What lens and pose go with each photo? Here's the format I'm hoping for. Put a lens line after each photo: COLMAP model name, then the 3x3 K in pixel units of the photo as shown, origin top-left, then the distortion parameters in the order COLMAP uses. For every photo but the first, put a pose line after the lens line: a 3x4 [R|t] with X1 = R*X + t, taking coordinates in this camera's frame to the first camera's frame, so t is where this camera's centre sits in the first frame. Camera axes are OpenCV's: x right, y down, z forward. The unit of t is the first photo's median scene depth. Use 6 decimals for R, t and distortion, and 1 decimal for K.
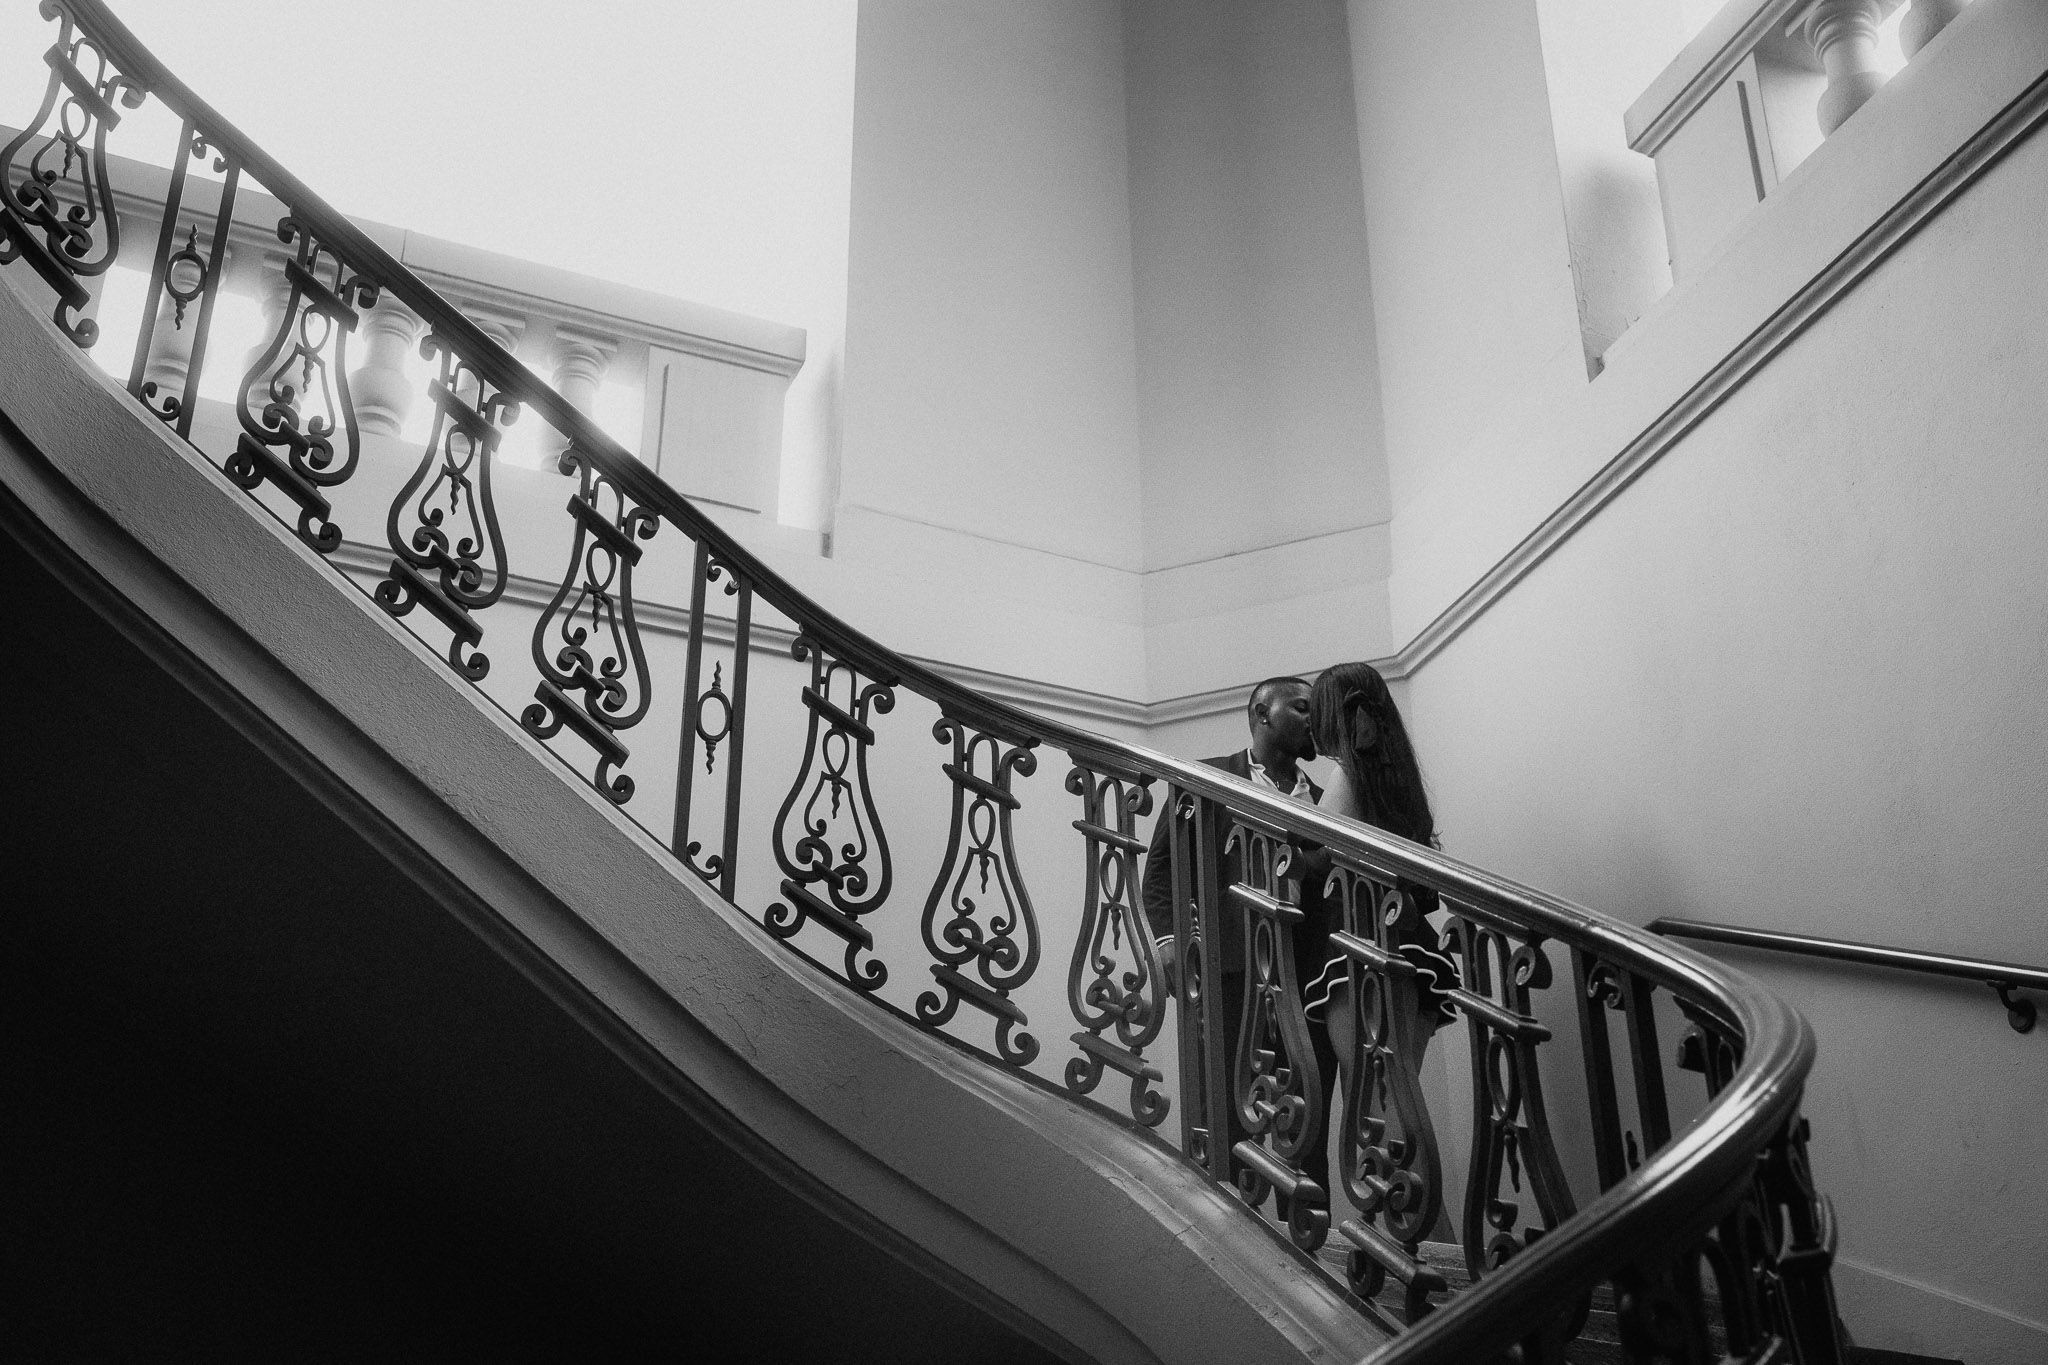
lens RADIAL K [[2361.3, 0, 1024.0], [0, 2361.3, 682.5], [0, 0, 1]] dist [0.004083, 0.013192]
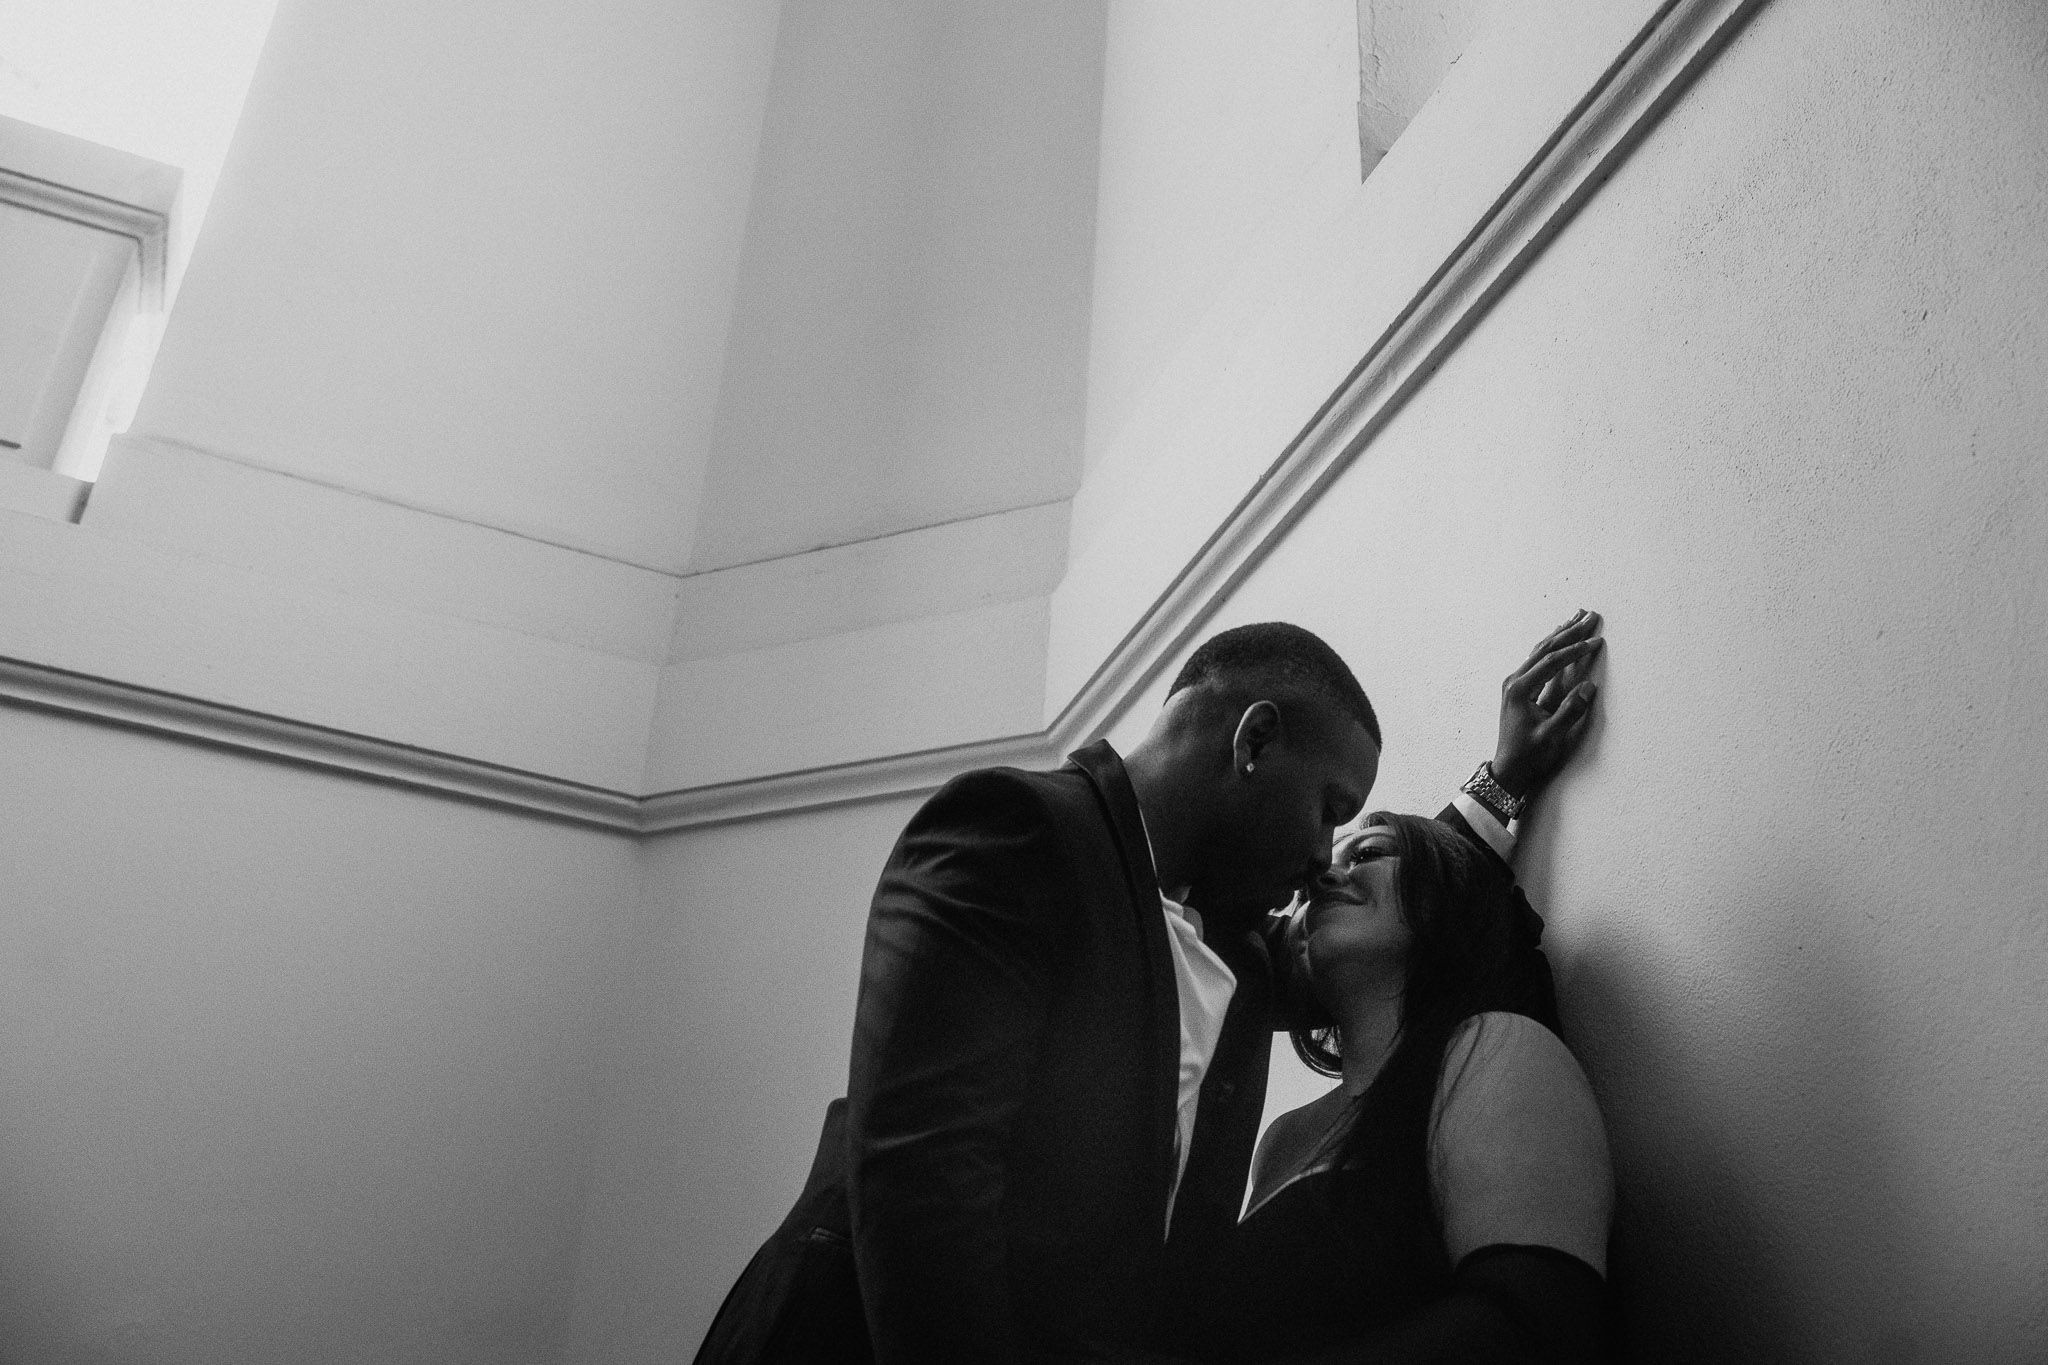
lens RADIAL K [[2053.8, 0, 1024.0], [0, 2053.8, 682.5], [0, 0, 1]] dist [-0.106771, 0.250643]
pose [[0.998634, 0.037766, -0.036098, 0.255408], [-0.038324, 0.999154, -0.014899, -0.023418], [0.035505, 0.016262, 0.999237, 0.785417]]
